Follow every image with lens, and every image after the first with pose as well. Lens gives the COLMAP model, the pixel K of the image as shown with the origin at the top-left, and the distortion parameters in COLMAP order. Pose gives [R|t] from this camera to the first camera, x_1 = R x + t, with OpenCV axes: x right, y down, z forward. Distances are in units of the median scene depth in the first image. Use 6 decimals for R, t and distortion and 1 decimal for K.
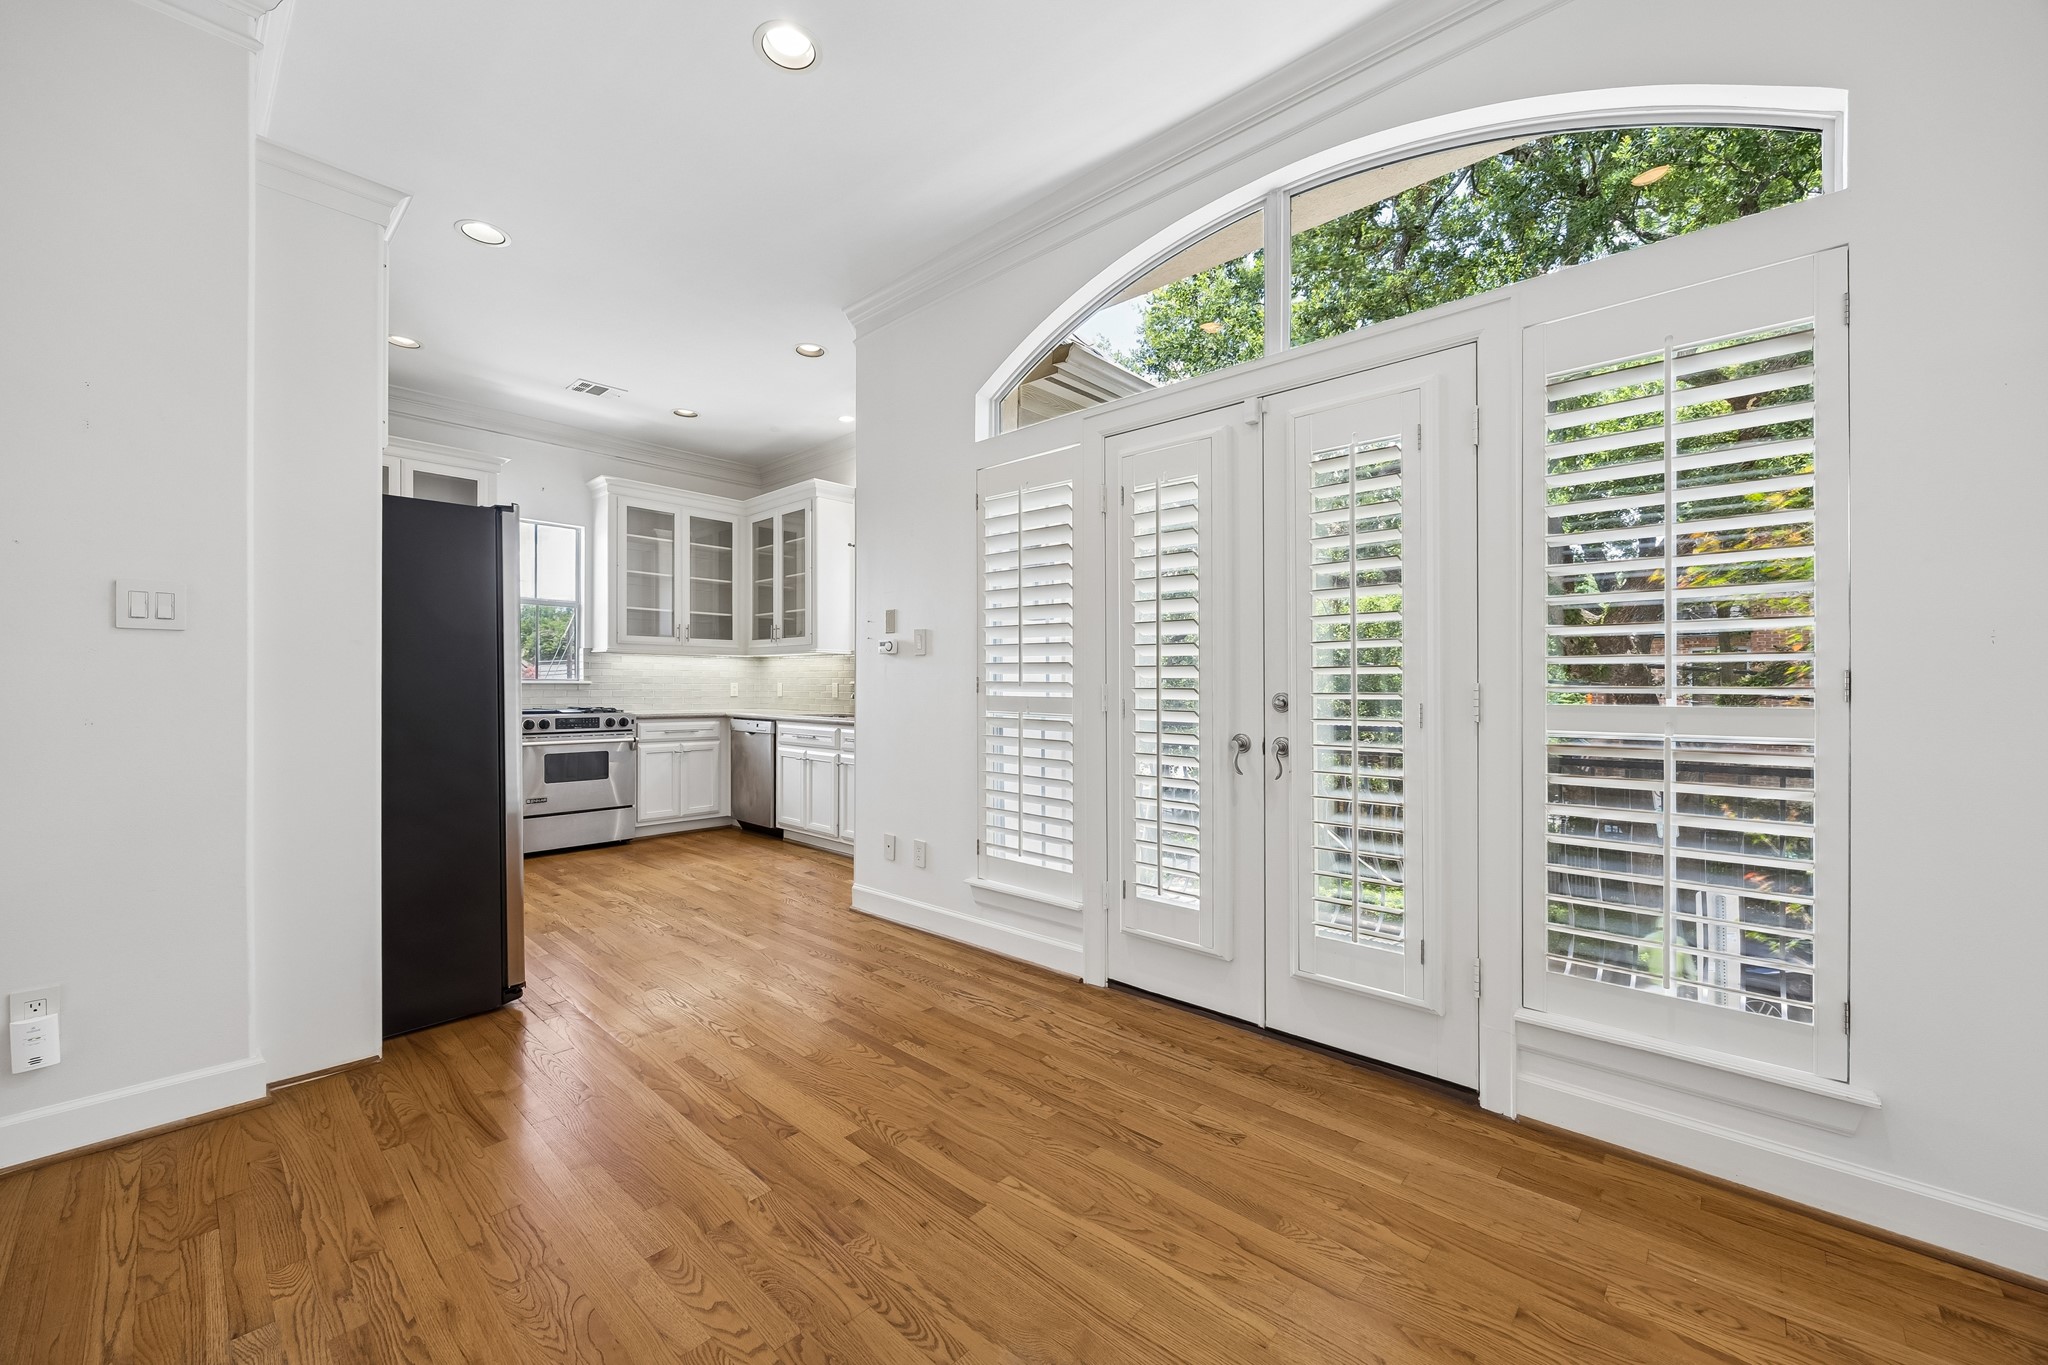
lens RADIAL K [[796.6, 0, 1023.6], [0, 796.6, 683.6], [0, 0, 1]] dist [-0.000716, 0.000007]
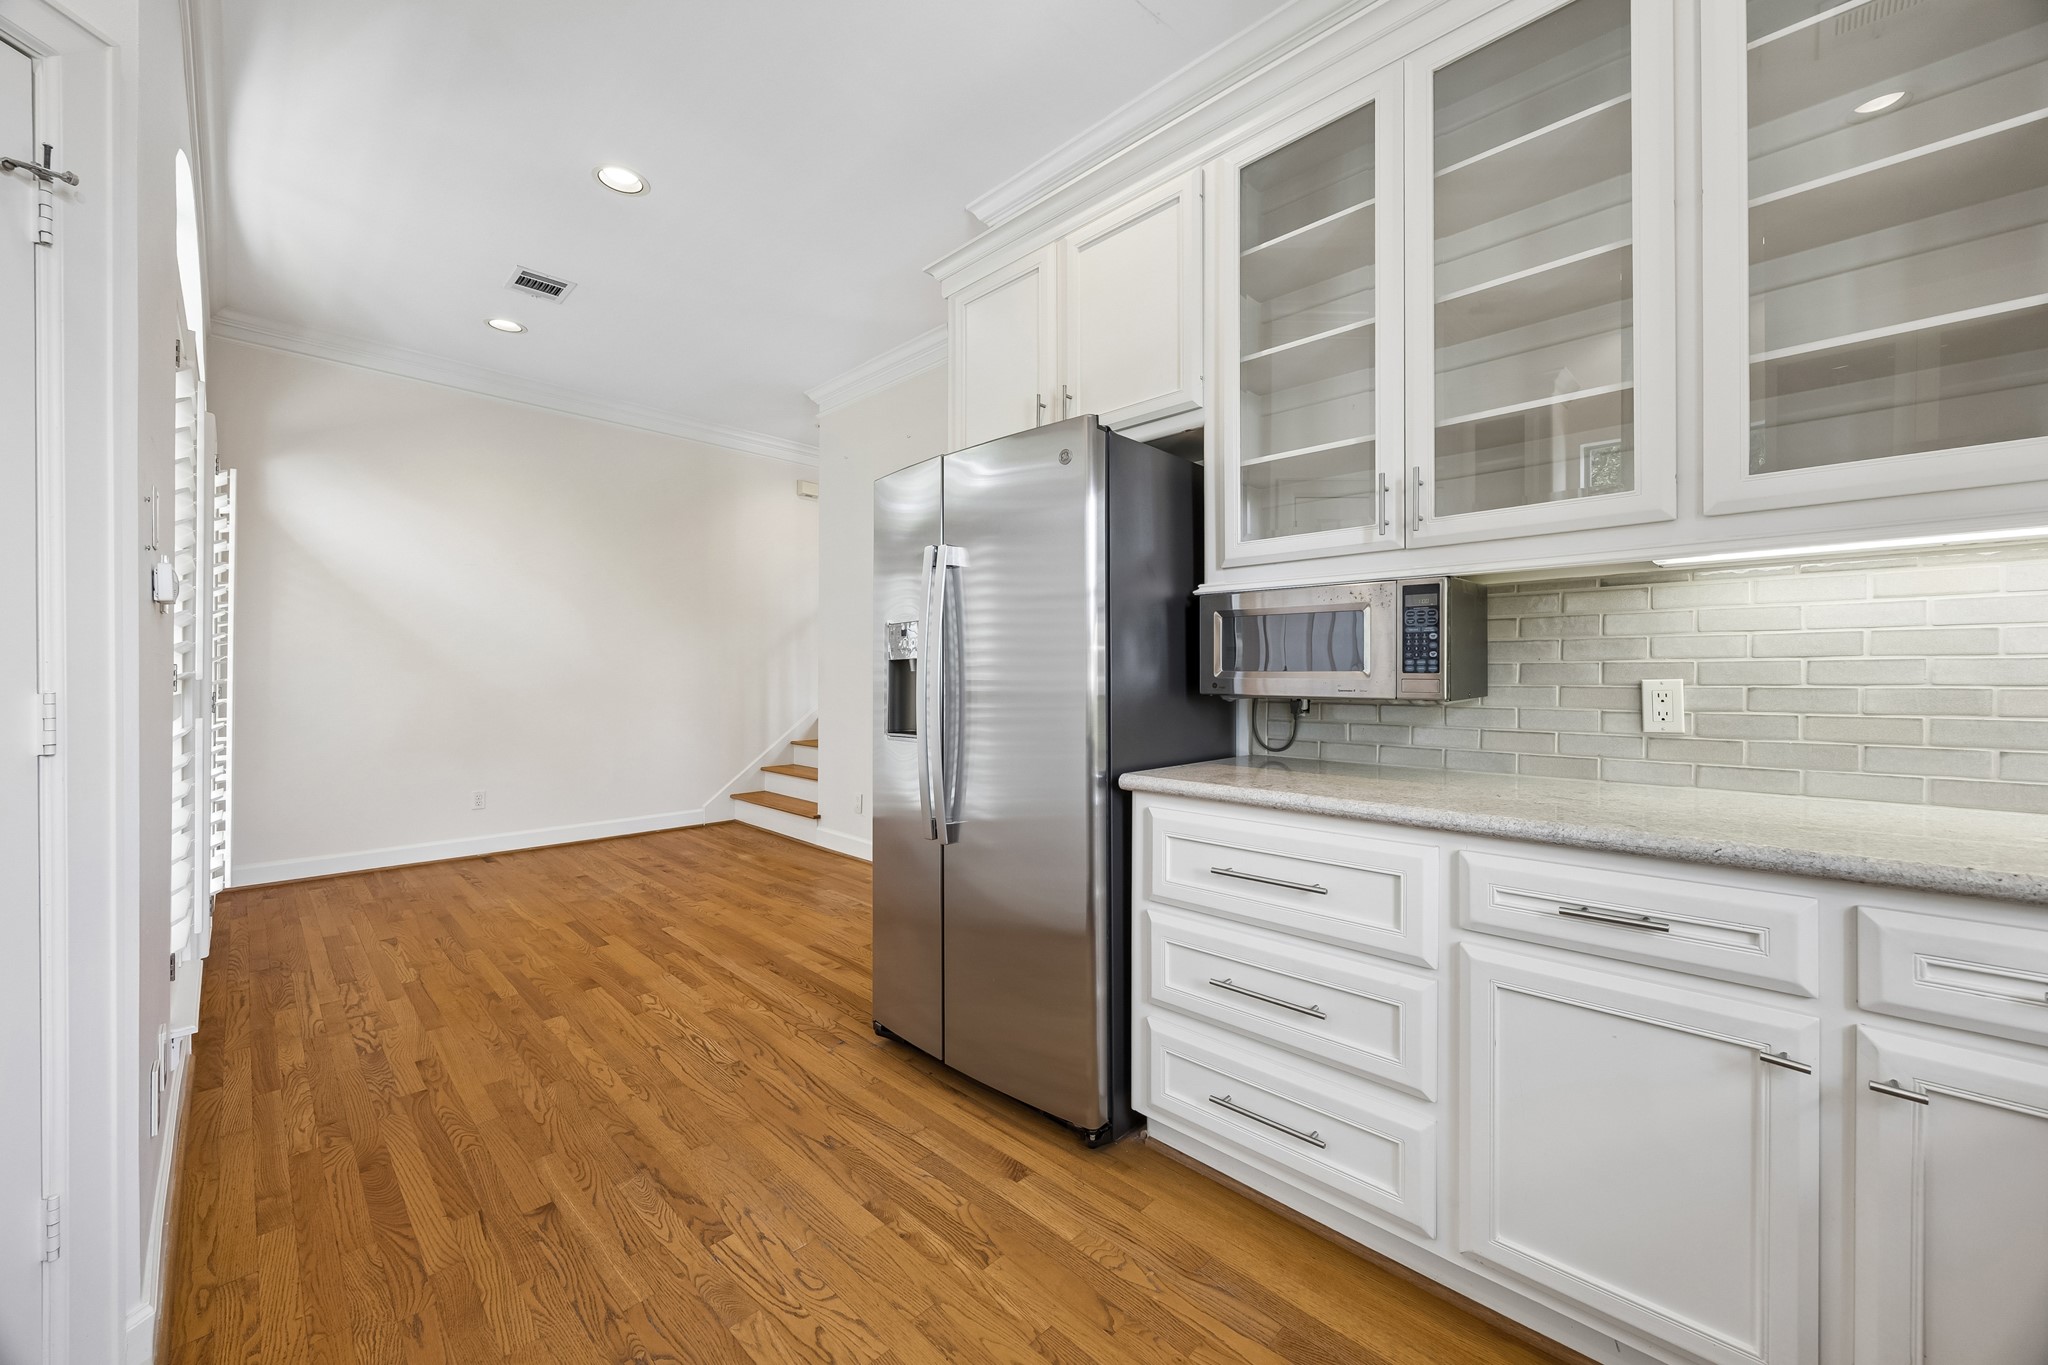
lens RADIAL K [[796.6, 0, 1026.0], [0, 796.6, 666.4], [0, 0, 1]] dist [-0.000716, 0.000007]
pose [[-0.998960, 0.001073, 0.045575, -0.693511], [0.001077, 0.999999, 0.000050, -0.009189], [-0.045575, 0.000099, -0.998961, 1.549641]]
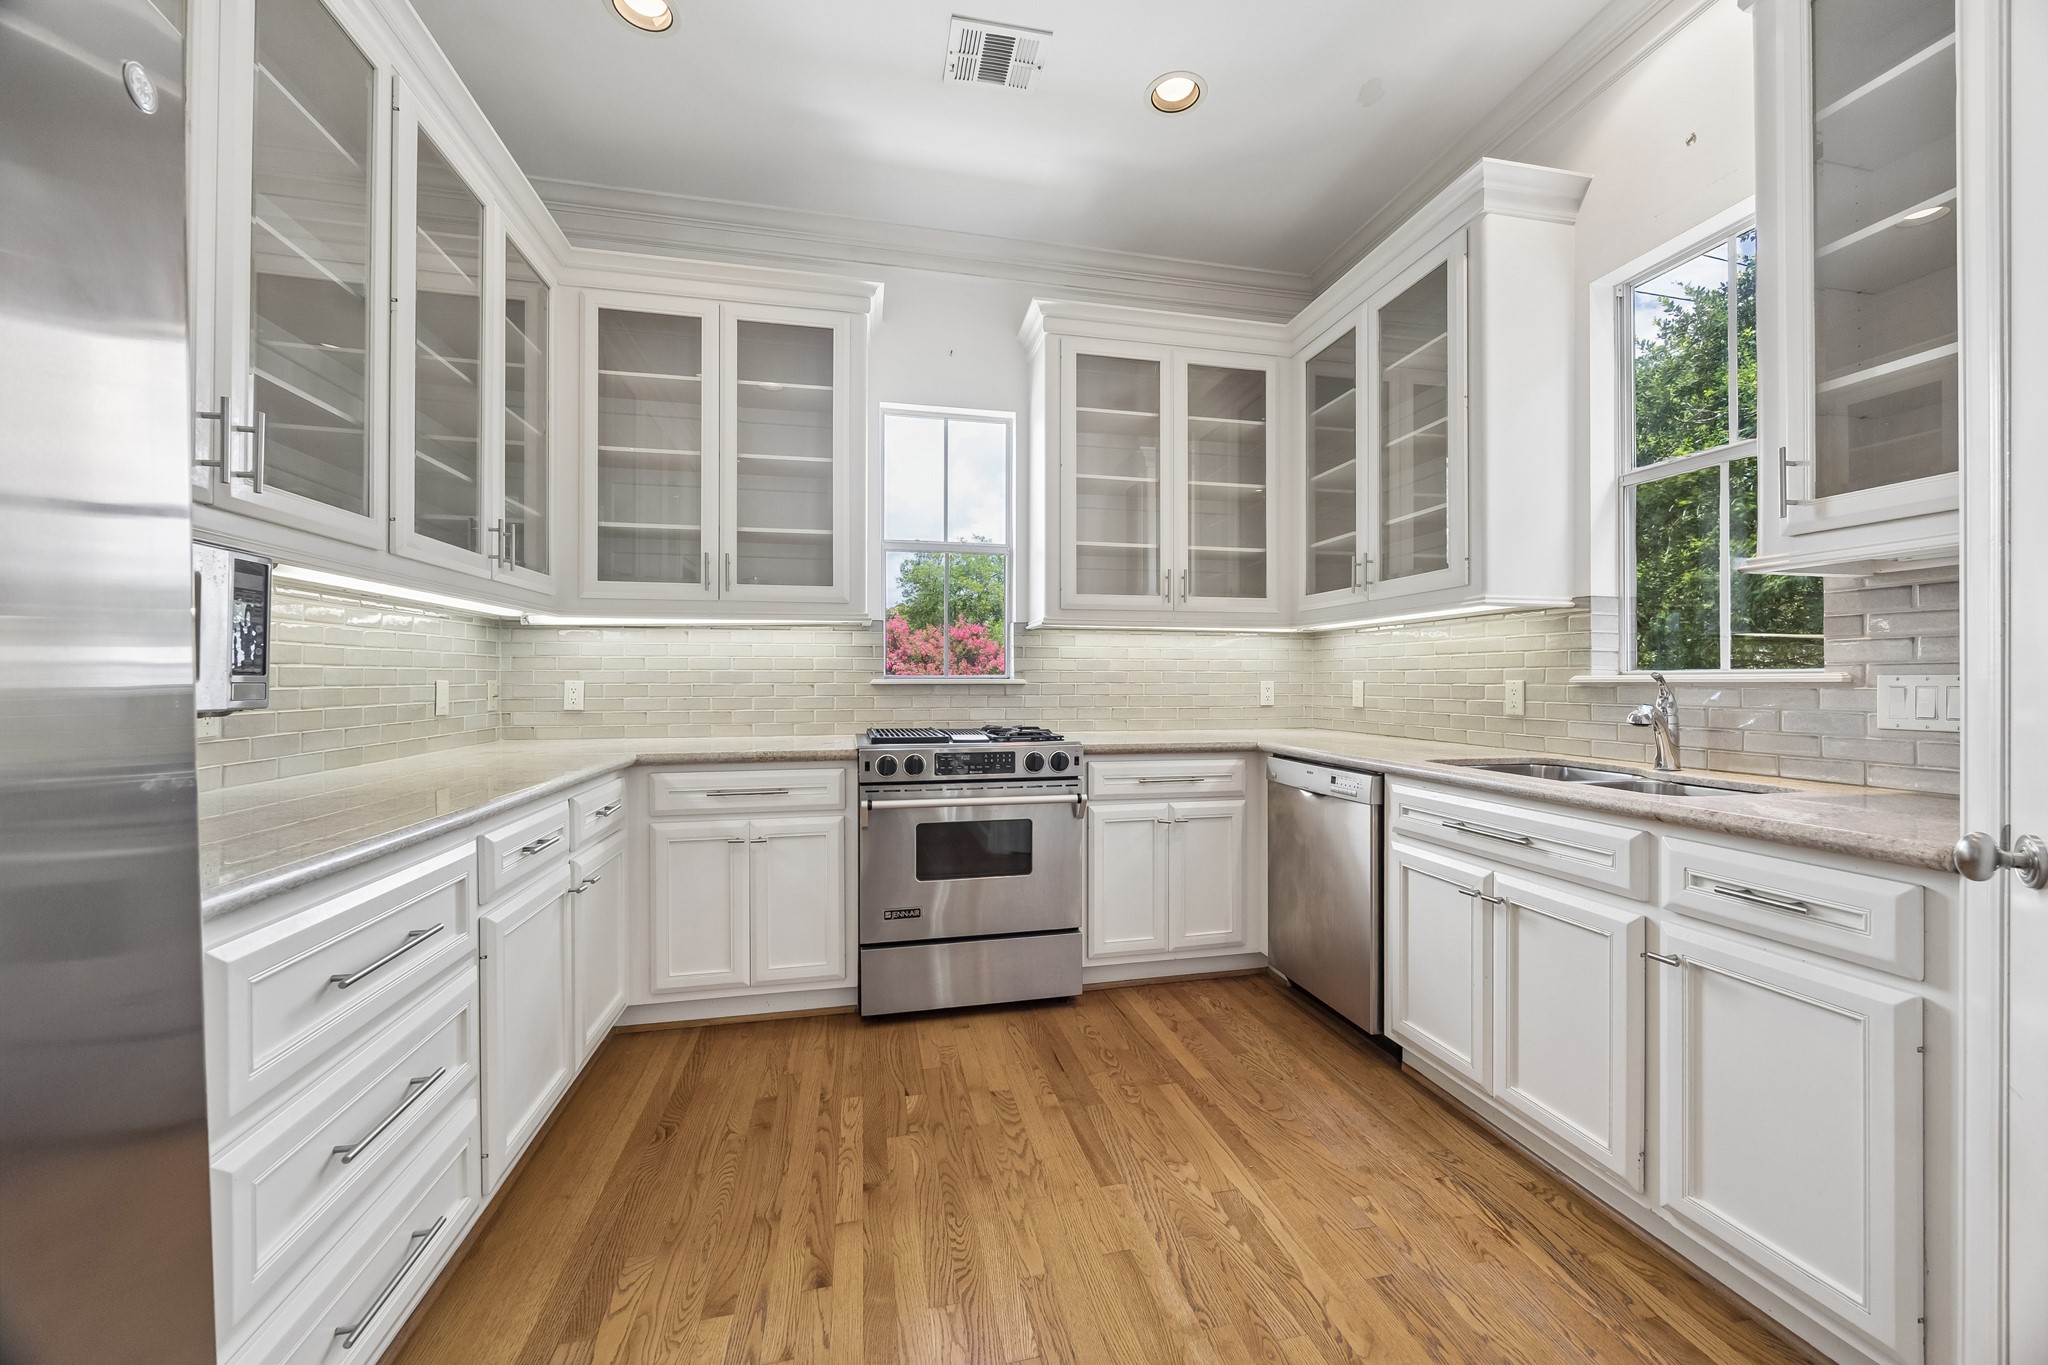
lens RADIAL K [[796.6, 0, 1012.4], [0, 796.6, 681.7], [0, 0, 1]] dist [-0.000716, 0.000007]
pose [[0.810706, -0.001803, -0.585451, -0.434320], [0.003425, 0.999993, 0.001663, -0.004285], [0.585443, -0.003353, 0.810706, 1.069623]]
